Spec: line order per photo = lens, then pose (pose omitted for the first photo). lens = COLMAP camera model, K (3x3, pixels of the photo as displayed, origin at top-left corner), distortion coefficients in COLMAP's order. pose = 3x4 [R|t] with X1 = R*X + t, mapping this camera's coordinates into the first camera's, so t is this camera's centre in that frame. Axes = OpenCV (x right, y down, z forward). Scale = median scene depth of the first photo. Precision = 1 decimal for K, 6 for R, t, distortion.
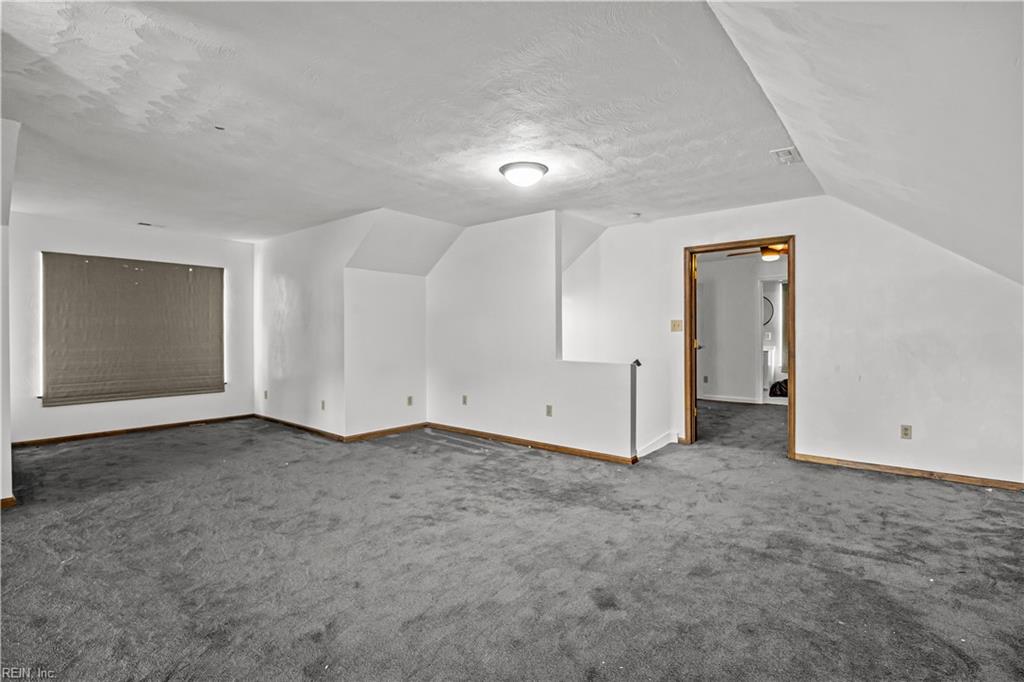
lens RADIAL K [[499.9, 0, 512.3], [0, 499.9, 340.5], [0, 0, 1]] dist [-0.004751, -0.000781]
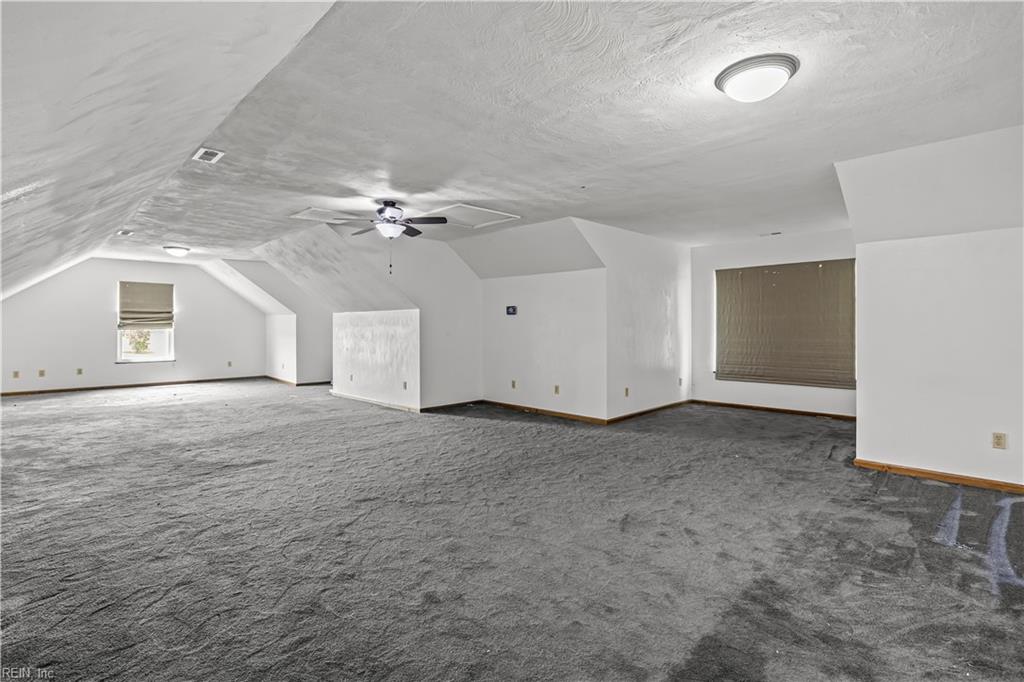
lens RADIAL K [[499.9, 0, 515.5], [0, 499.9, 335.7], [0, 0, 1]] dist [-0.004751, -0.000781]
pose [[-0.107742, 0.017563, -0.994024, 0.421550], [-0.010401, 0.999769, 0.018792, -0.009421], [0.994125, 0.012364, -0.107534, 0.458994]]
